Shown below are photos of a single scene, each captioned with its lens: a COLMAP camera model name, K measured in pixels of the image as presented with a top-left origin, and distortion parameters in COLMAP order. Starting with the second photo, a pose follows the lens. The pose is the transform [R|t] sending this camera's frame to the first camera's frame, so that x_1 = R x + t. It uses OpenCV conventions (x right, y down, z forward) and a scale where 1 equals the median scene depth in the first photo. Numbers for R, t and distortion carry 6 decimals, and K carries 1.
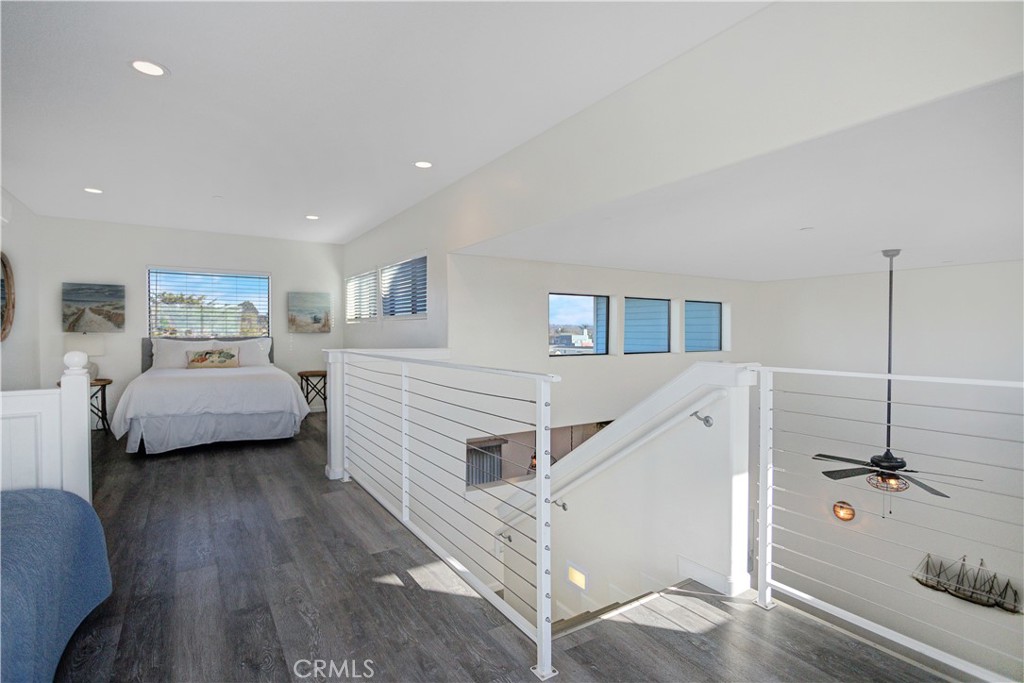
lens RADIAL K [[493.7, 0, 511.3], [0, 493.7, 339.1], [0, 0, 1]] dist [-0.006589, -0.000488]
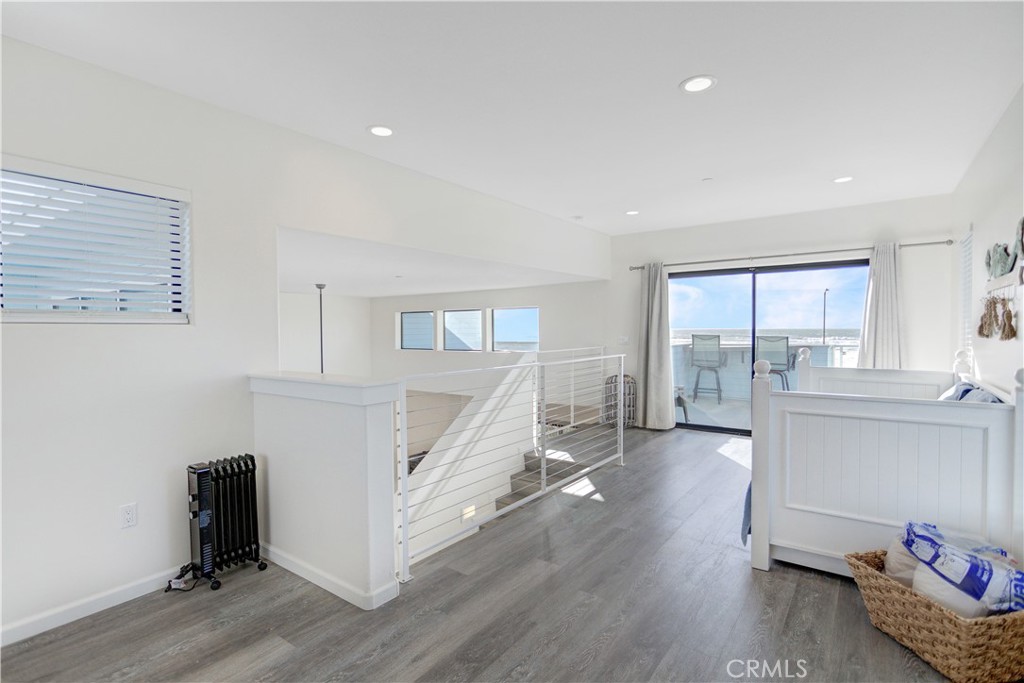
lens RADIAL K [[493.7, 0, 511.3], [0, 493.7, 339.0], [0, 0, 1]] dist [-0.006589, -0.000488]
pose [[-0.358468, -0.015367, 0.933416, -1.143209], [0.004459, 0.999825, 0.018173, -0.043646], [-0.933531, 0.010677, -0.358336, 1.275377]]
